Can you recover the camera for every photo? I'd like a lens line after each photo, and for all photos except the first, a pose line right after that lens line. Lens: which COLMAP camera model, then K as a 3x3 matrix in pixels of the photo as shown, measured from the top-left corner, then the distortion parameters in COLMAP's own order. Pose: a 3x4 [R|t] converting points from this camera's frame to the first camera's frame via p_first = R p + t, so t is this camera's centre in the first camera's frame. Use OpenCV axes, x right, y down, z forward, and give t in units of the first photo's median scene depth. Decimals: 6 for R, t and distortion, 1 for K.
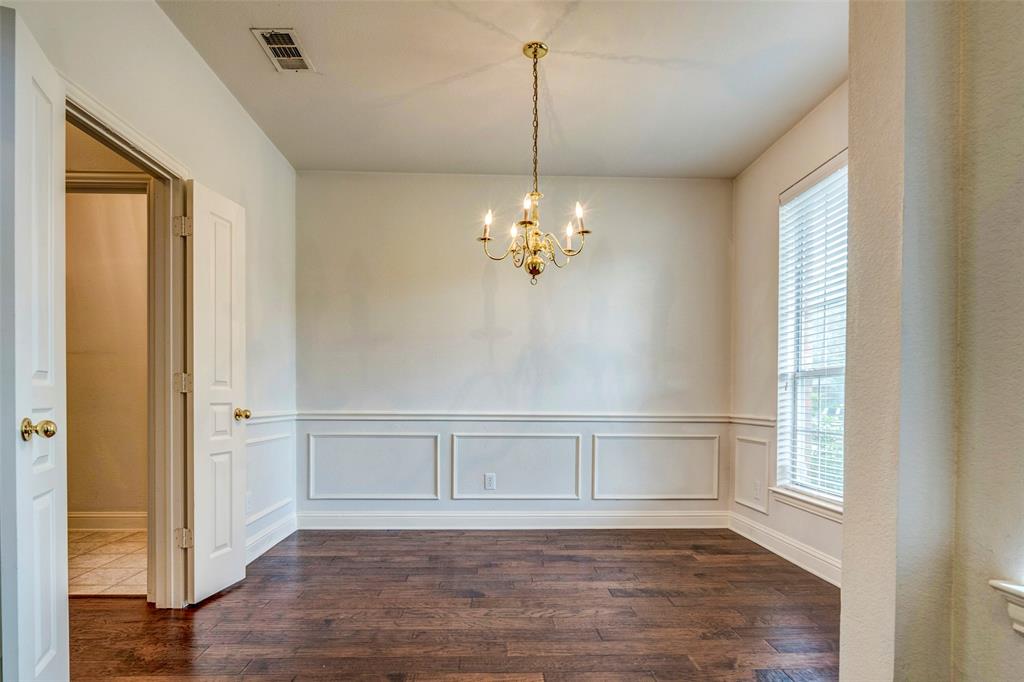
lens RADIAL K [[554.3, 0, 503.8], [0, 554.3, 407.0], [0, 0, 1]] dist [-0.002271, -0.005159]
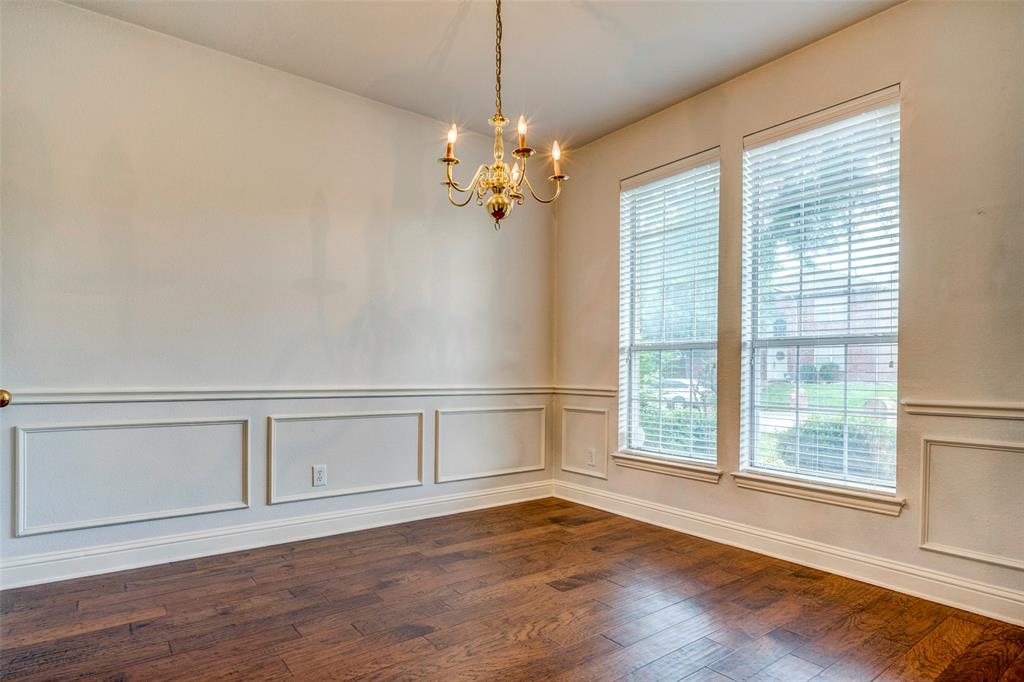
lens RADIAL K [[554.3, 0, 508.9], [0, 554.3, 373.9], [0, 0, 1]] dist [-0.002271, -0.005159]
pose [[0.820122, -0.001542, 0.572186, -0.294677], [0.005763, 0.999968, -0.005565, -0.003411], [-0.572159, 0.007861, 0.820105, 0.240212]]
